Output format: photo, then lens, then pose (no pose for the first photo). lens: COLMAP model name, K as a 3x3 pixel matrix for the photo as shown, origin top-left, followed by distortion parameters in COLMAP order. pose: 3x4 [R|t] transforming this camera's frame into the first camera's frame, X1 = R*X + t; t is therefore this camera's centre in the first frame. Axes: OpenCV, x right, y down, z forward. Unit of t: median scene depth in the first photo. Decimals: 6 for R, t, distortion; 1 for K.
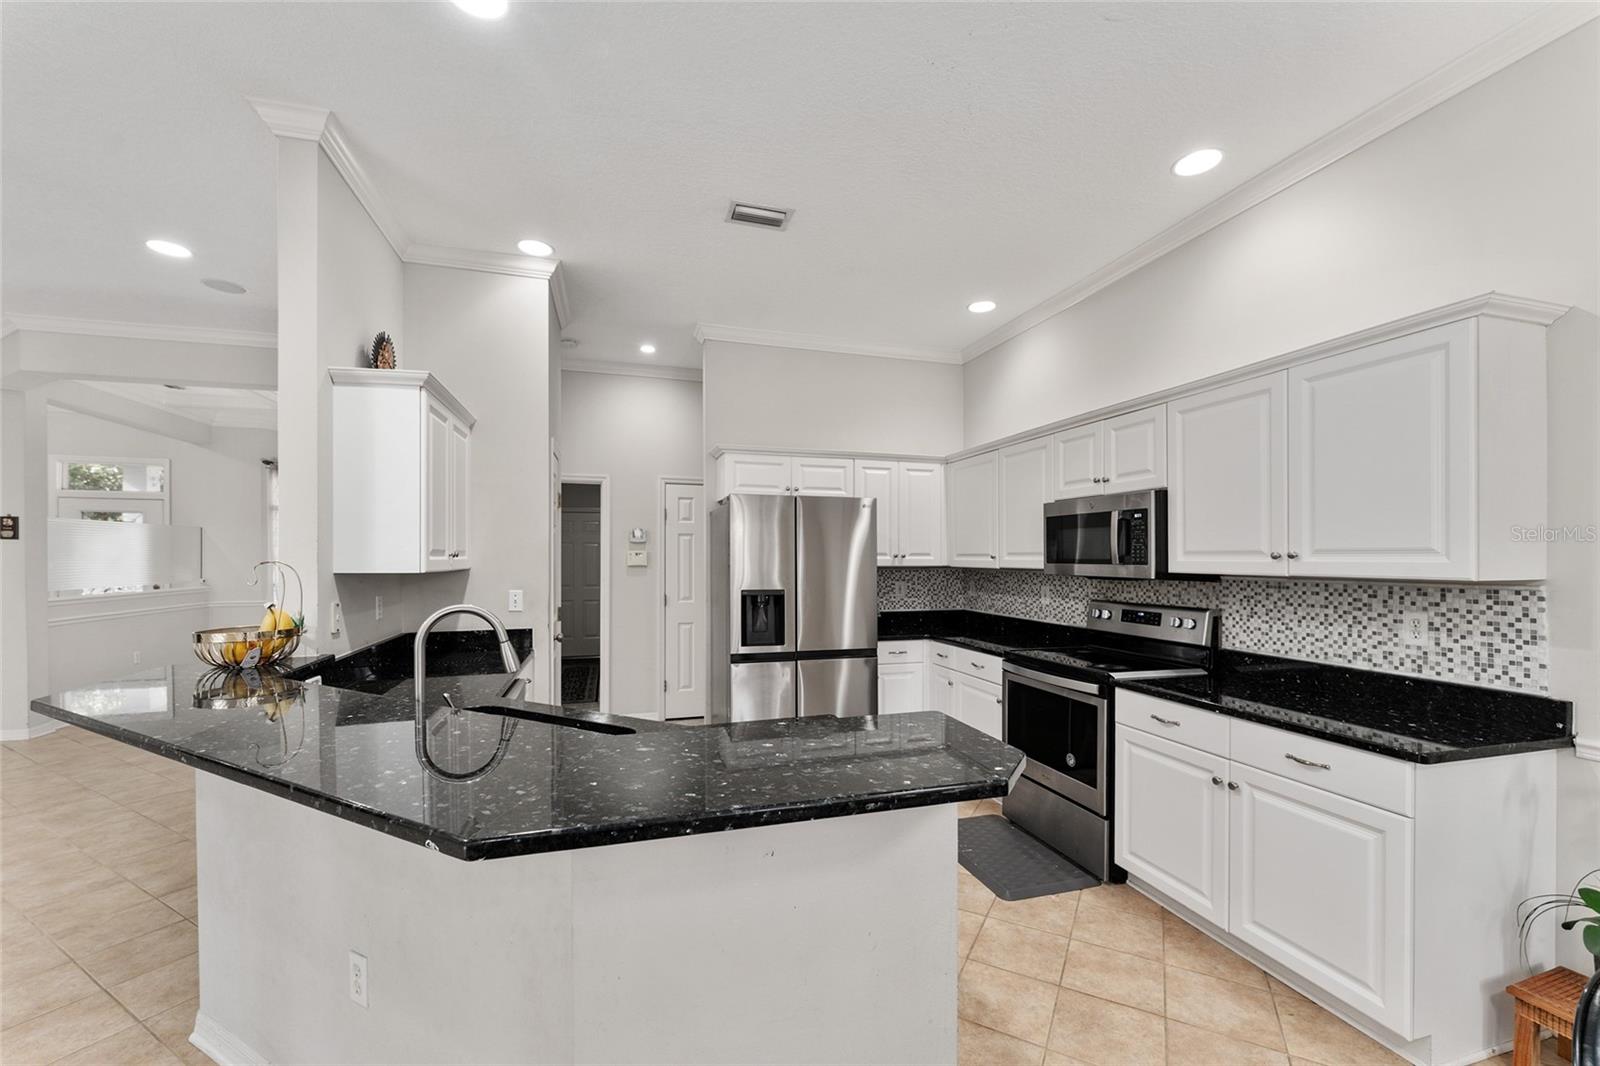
lens RADIAL K [[643.1, 0, 801.3], [0, 643.1, 557.6], [0, 0, 1]] dist [-0.002049, -0.000615]
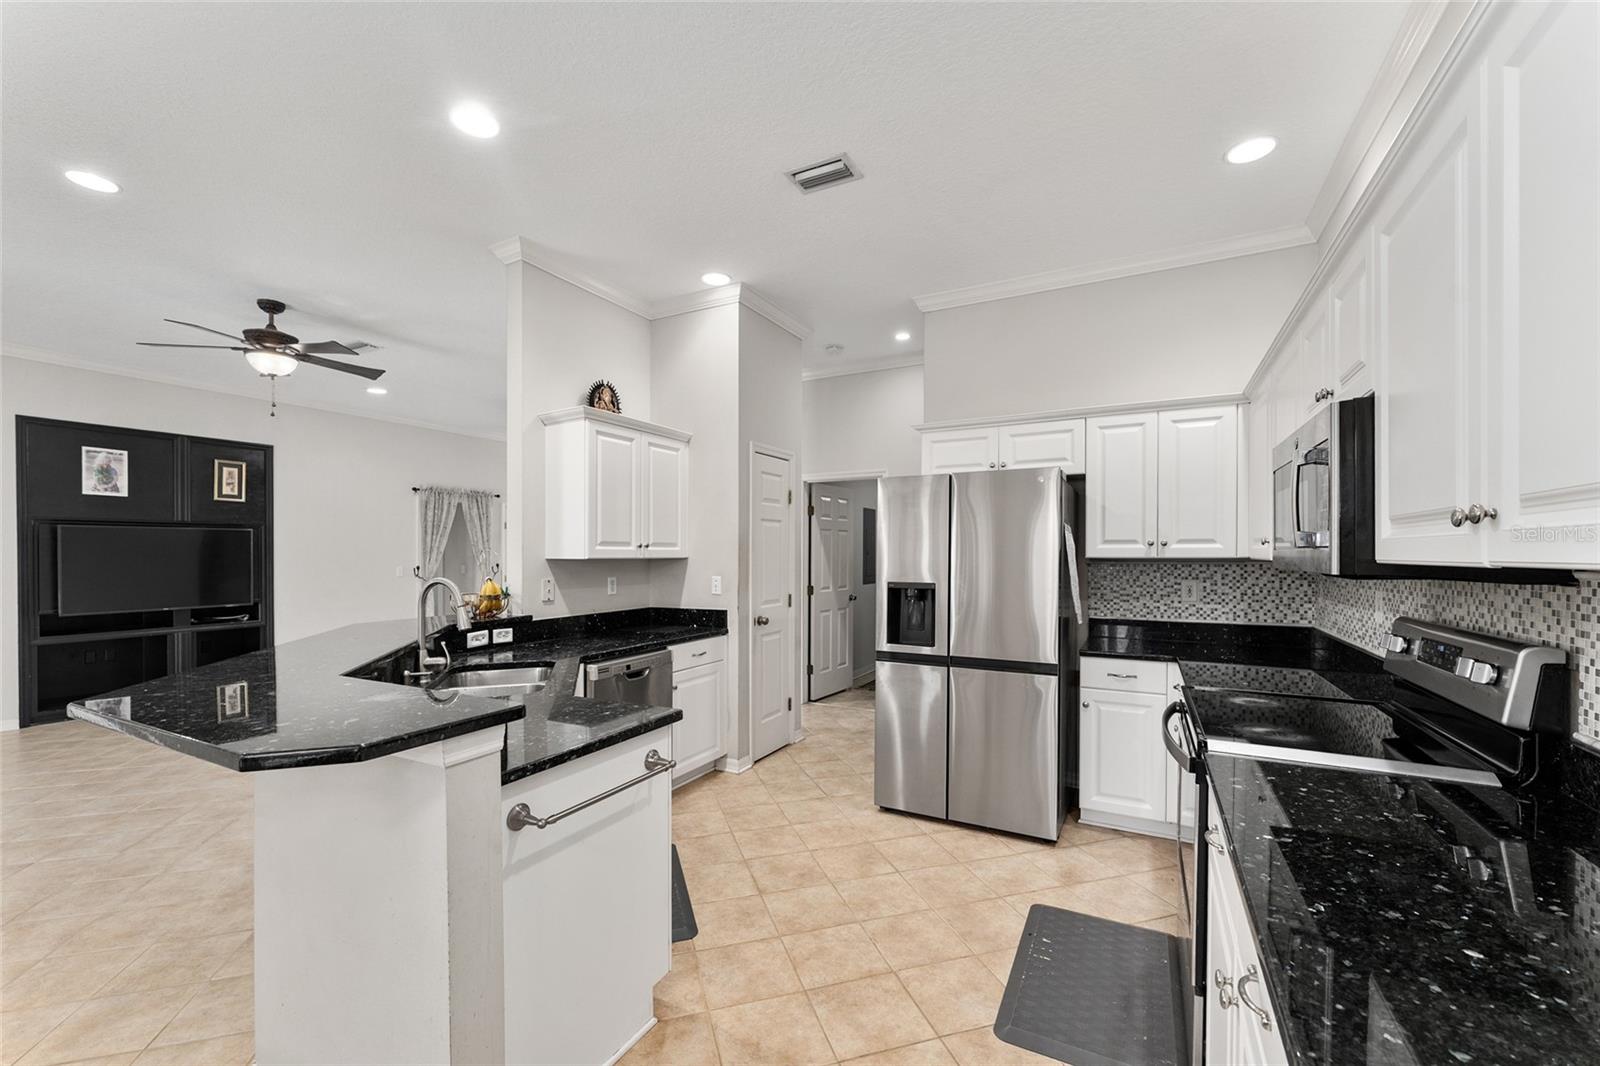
lens RADIAL K [[643.1, 0, 804.9], [0, 643.1, 561.4], [0, 0, 1]] dist [-0.002049, -0.000615]
pose [[0.712664, 0.004018, -0.701494, 0.487658], [0.001530, 0.999972, 0.007282, 0.014930], [0.701504, -0.006263, 0.712638, 0.276330]]
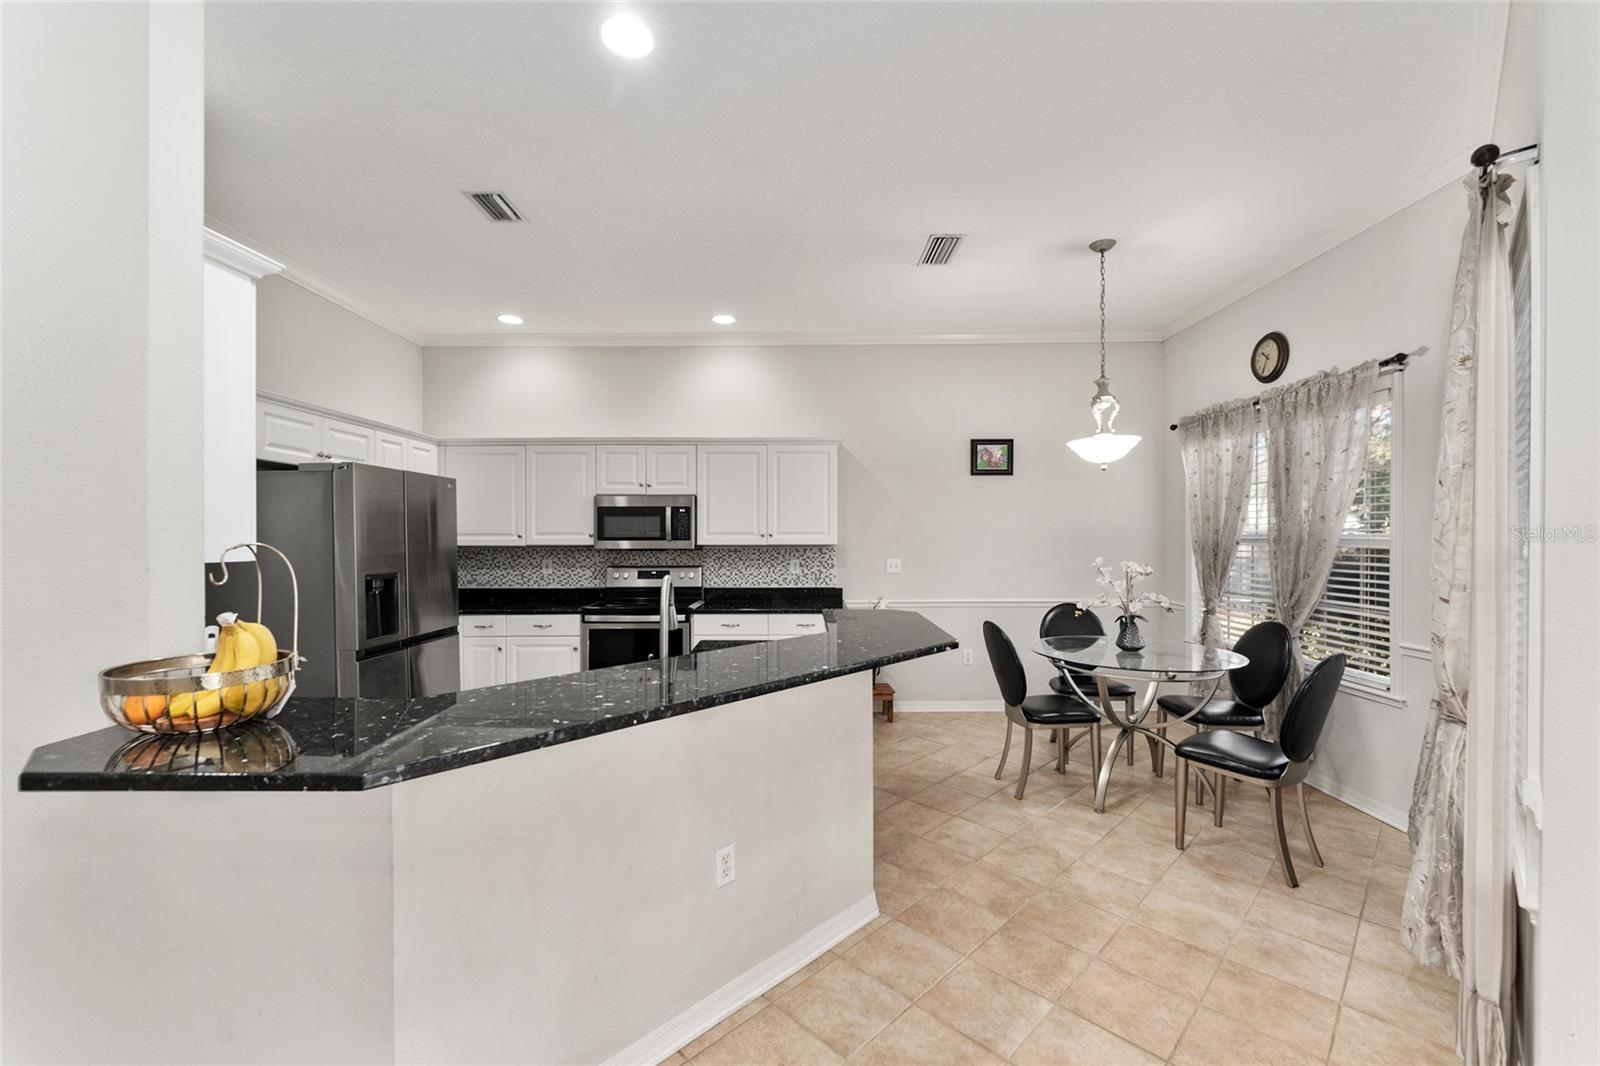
lens RADIAL K [[643.1, 0, 796.9], [0, 643.1, 536.7], [0, 0, 1]] dist [-0.002049, -0.000615]
pose [[0.285585, -0.004218, 0.958344, -0.795083], [0.002771, 0.999990, 0.003575, -0.003031], [-0.958349, 0.001634, 0.285594, 0.211293]]
